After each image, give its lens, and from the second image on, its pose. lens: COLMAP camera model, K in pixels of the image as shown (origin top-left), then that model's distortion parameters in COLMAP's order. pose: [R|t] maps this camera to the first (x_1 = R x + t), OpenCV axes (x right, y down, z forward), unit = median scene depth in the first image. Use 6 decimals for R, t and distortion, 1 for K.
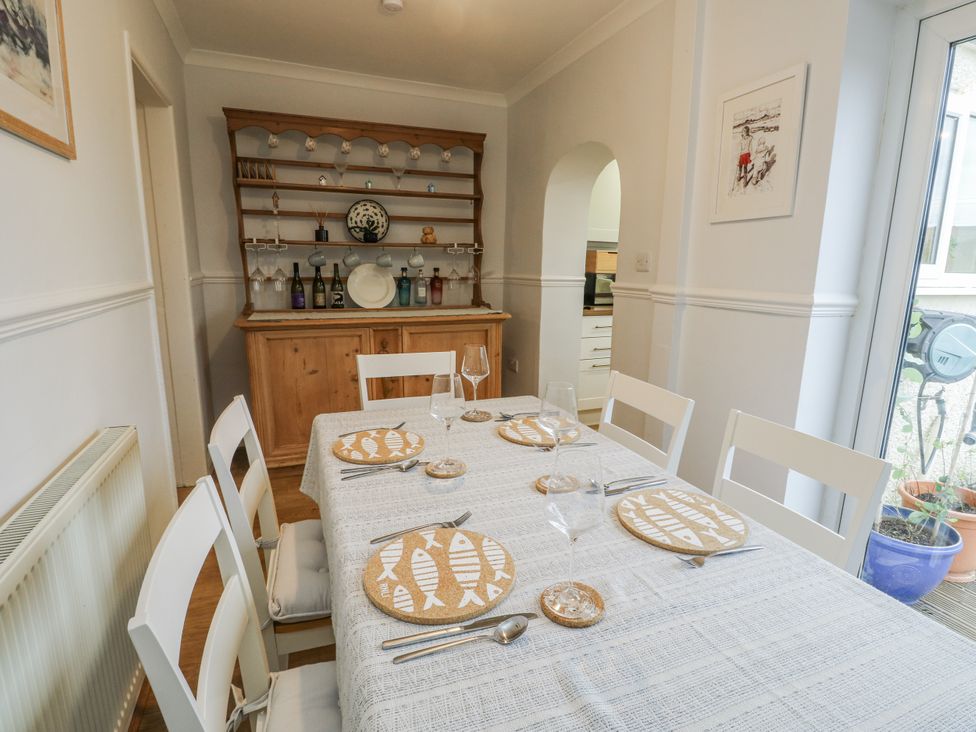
lens RADIAL K [[516.2, 0, 490.7], [0, 516.2, 366.6], [0, 0, 1]] dist [-0.001864, -0.010812]
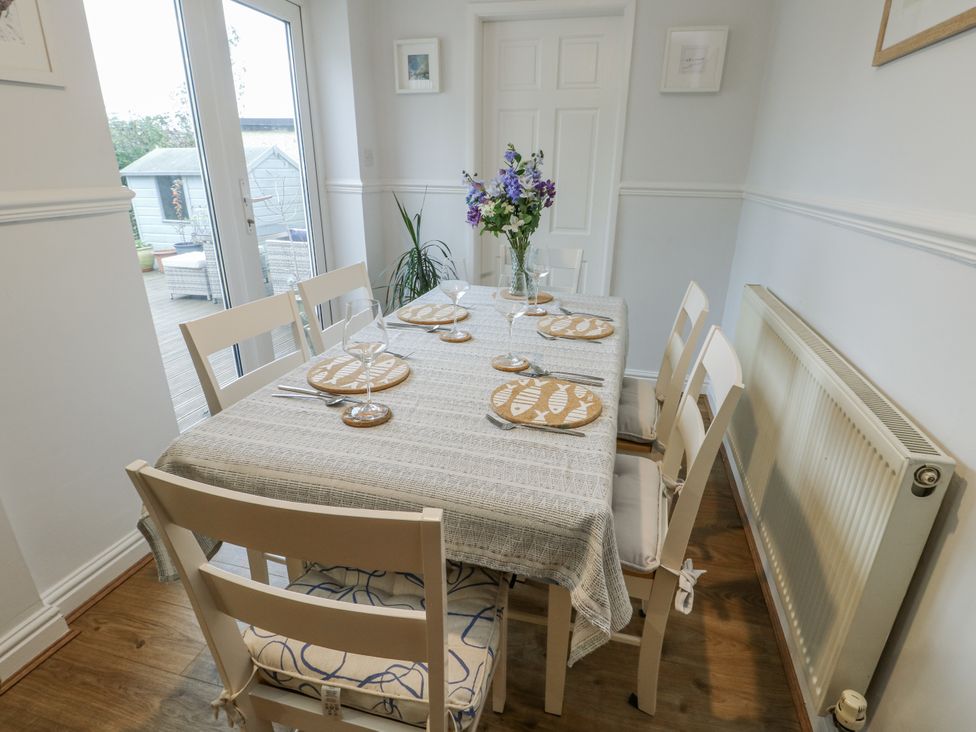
lens RADIAL K [[516.2, 0, 485.0], [0, 516.2, 358.9], [0, 0, 1]] dist [-0.001864, -0.010812]
pose [[-0.803557, -0.219165, 0.553410, -0.575552], [0.109153, 0.859721, 0.498964, -0.315834], [-0.585134, 0.461352, -0.666913, 1.580530]]
